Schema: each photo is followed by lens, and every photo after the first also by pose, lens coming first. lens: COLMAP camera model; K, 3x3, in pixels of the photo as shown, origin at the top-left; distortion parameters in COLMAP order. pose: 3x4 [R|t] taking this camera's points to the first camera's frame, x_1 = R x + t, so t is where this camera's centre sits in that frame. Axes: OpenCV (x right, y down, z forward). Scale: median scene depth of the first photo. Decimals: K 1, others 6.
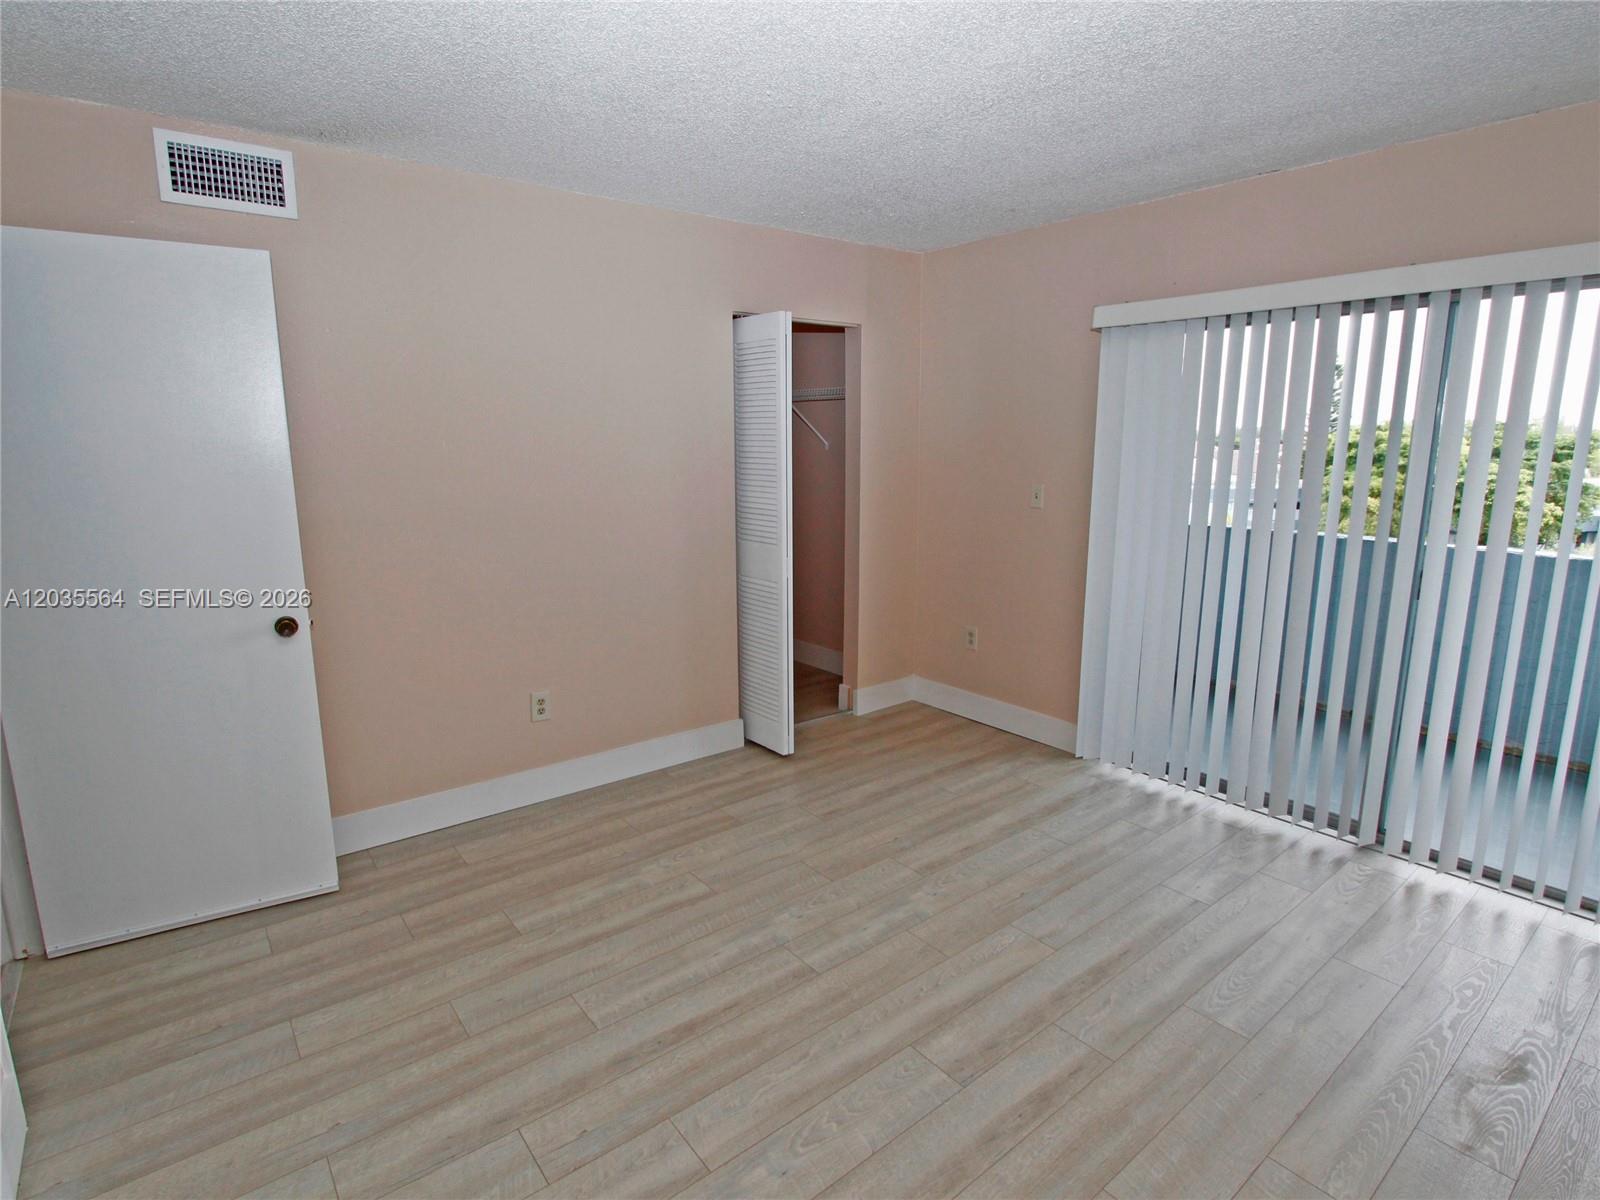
lens RADIAL K [[827.5, 0, 812.1], [0, 827.5, 594.0], [0, 0, 1]] dist [-0.023374, 0.004345]
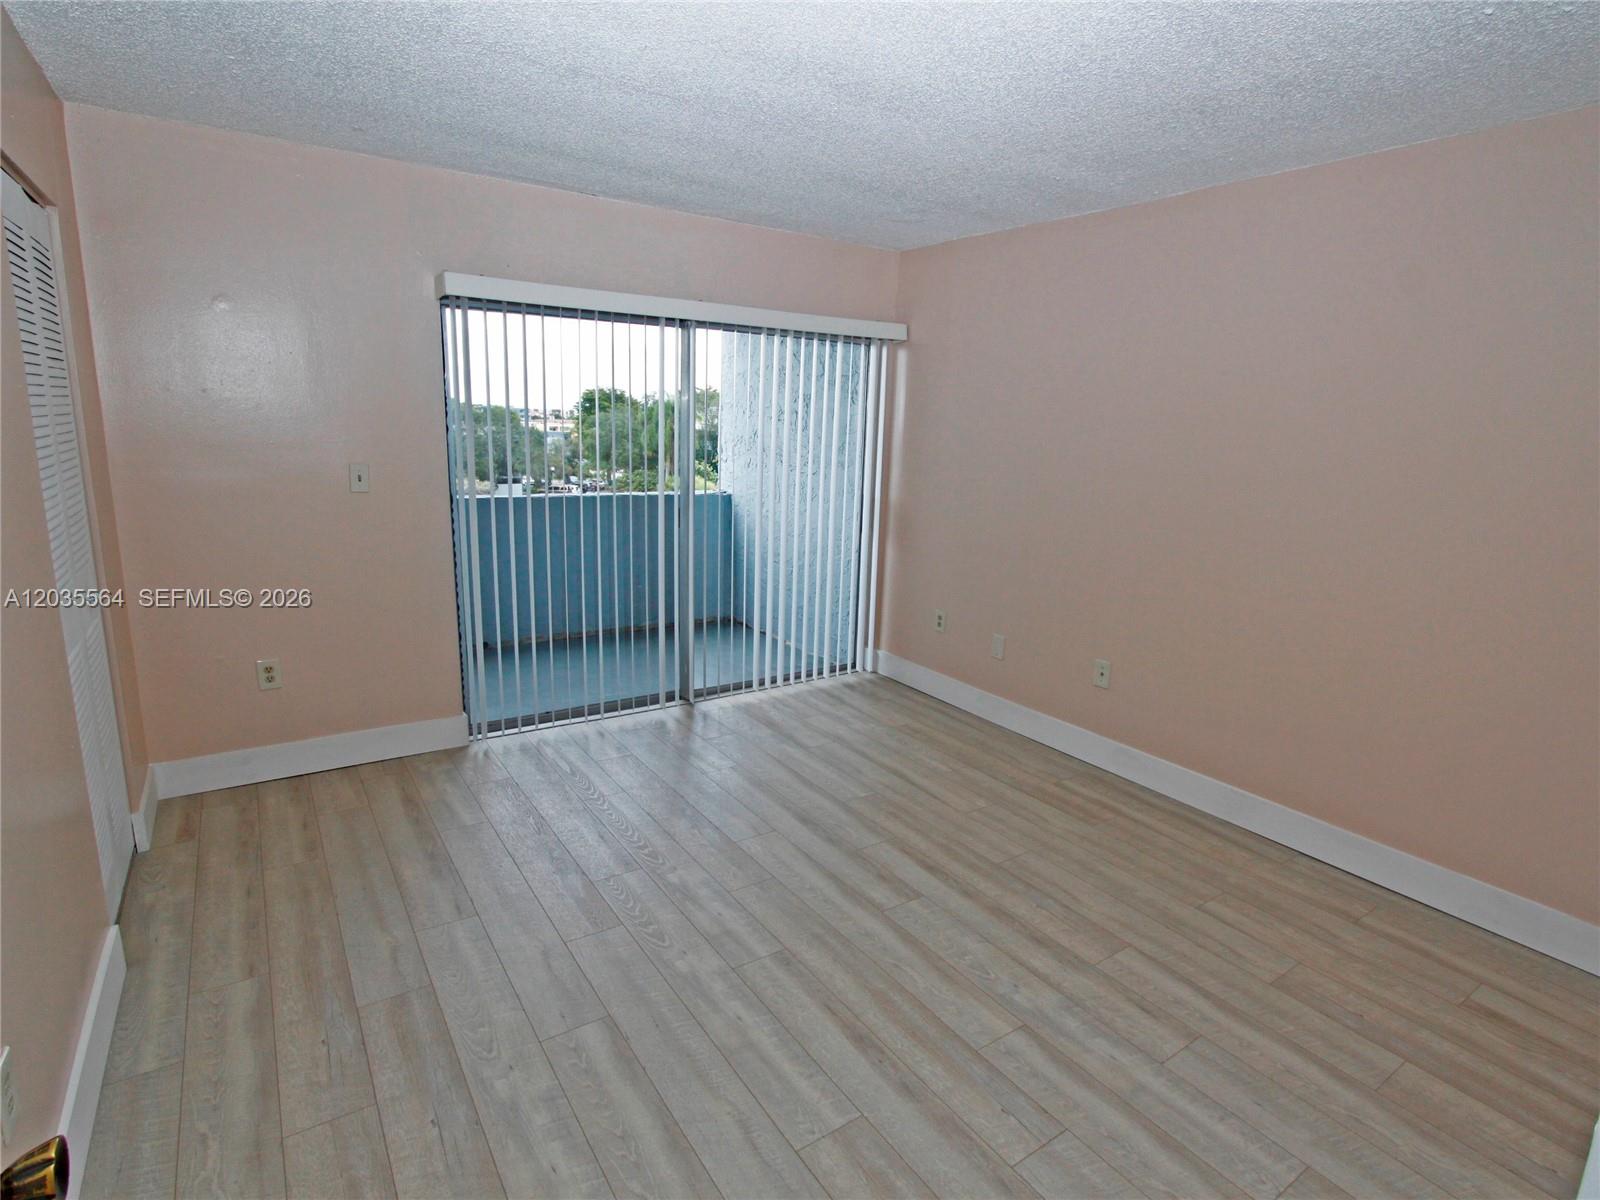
lens RADIAL K [[827.5, 0, 811.8], [0, 827.5, 576.4], [0, 0, 1]] dist [-0.023374, 0.004345]
pose [[0.075357, -0.180292, 0.980722, -0.782225], [0.152855, 0.973983, 0.167308, -0.132431], [-0.985371, 0.137300, 0.100955, 0.691626]]
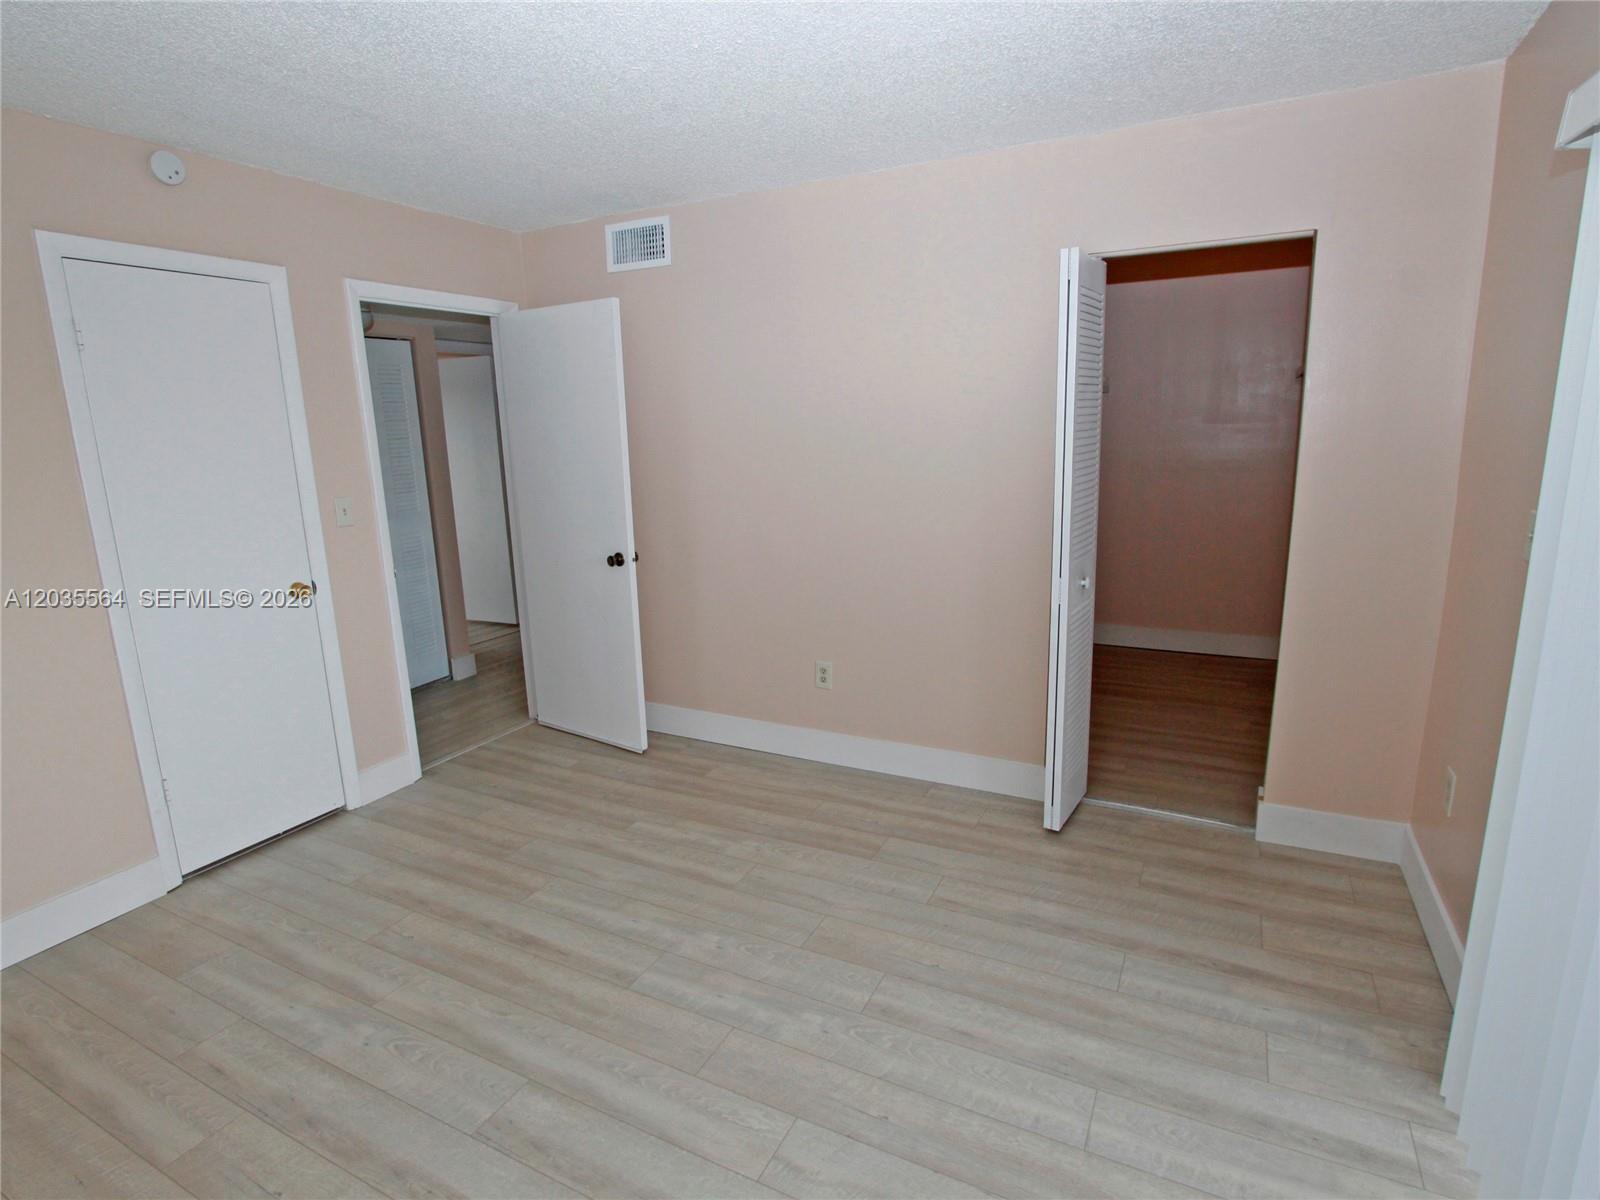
lens RADIAL K [[827.5, 0, 811.2], [0, 827.5, 596.5], [0, 0, 1]] dist [-0.023374, 0.004345]
pose [[0.410312, 0.176808, -0.894642, 0.756867], [-0.145349, 0.981164, 0.127245, -0.122417], [0.900288, 0.077825, 0.428282, 0.643477]]
